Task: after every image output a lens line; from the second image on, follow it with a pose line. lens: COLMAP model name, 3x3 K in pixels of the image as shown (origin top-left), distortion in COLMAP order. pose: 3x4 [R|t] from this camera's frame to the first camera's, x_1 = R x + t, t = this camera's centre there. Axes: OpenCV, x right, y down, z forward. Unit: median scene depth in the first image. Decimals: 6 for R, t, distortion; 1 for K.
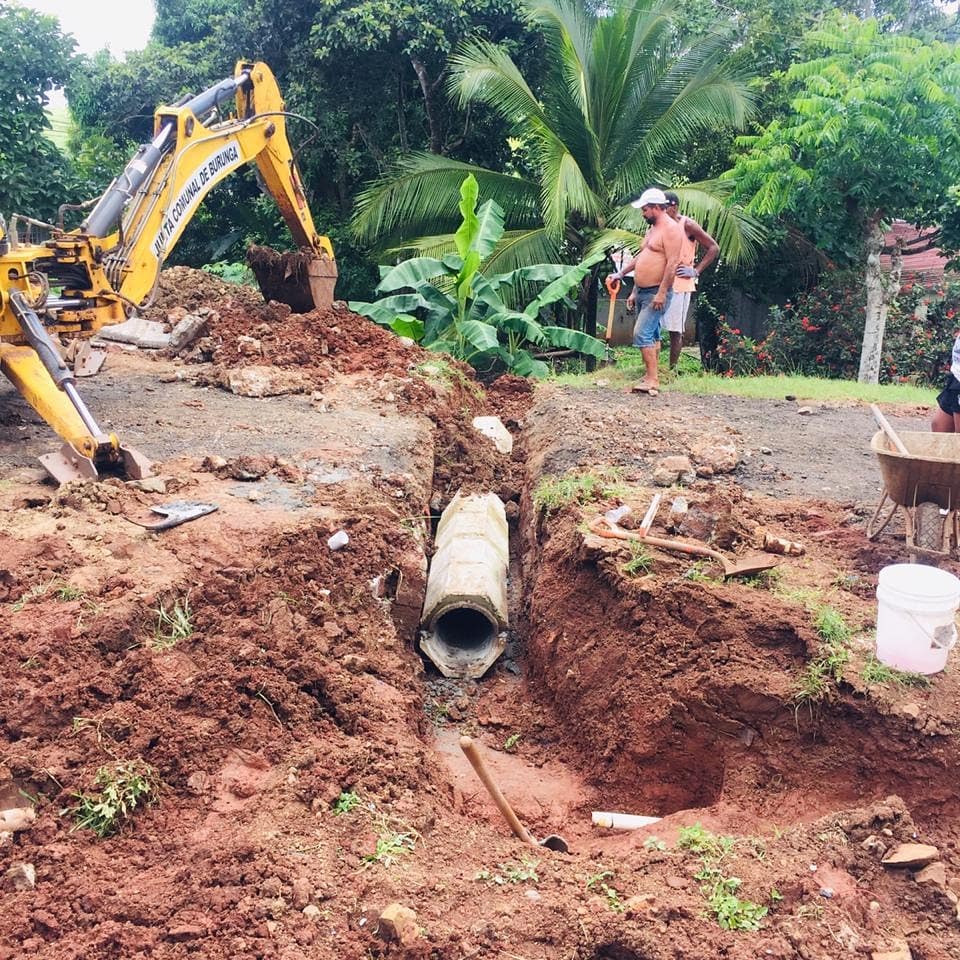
lens RADIAL K [[994.0, 0, 480.0], [0, 994.0, 480.0], [0, 0, 1]] dist [0.015014, -0.018113]
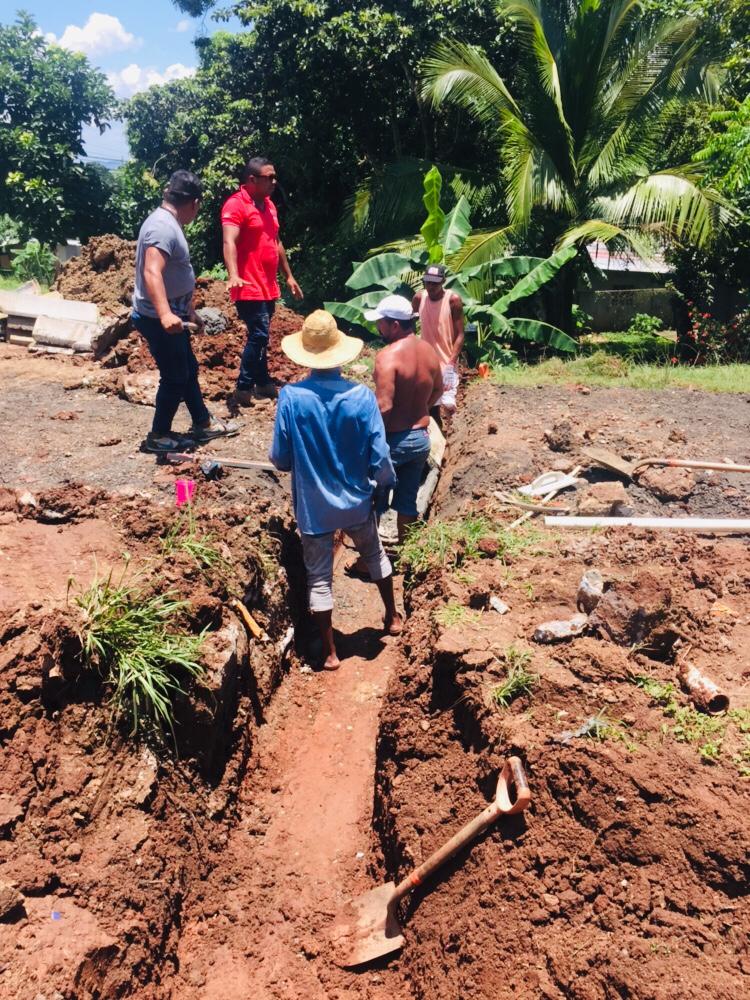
lens RADIAL K [[819.4, 0, 375.0], [0, 819.4, 500.0], [0, 0, 1]] dist [0.072316, -0.126940]
pose [[0.991027, -0.001241, -0.133659, 0.048736], [0.009222, 0.998209, 0.059106, -0.023444], [0.133346, -0.059808, 0.989263, 0.163862]]
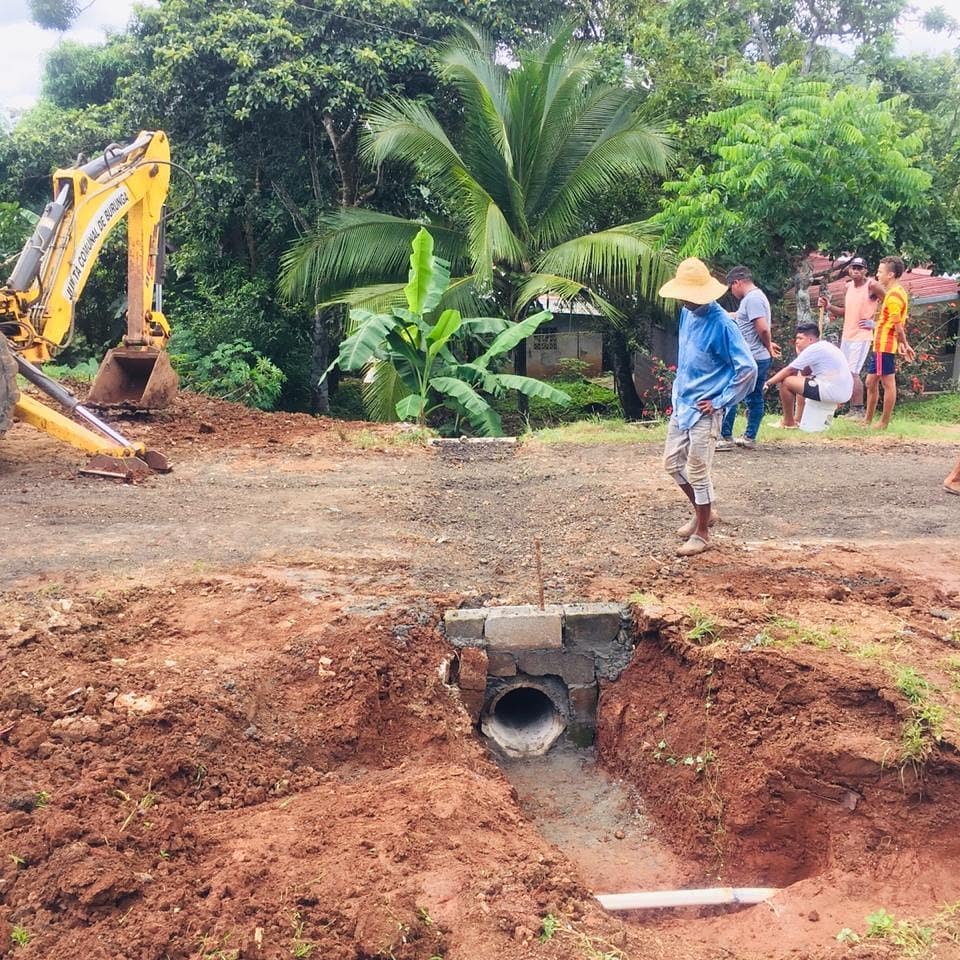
lens RADIAL K [[989.6, 0, 480.0], [0, 989.6, 480.0], [0, 0, 1]] dist [0.036353, -0.032838]
pose [[0.993904, -0.067260, 0.087359, -0.050847], [0.070415, 0.996953, -0.033548, -0.018129], [-0.084837, 0.039495, 0.995612, -0.000181]]
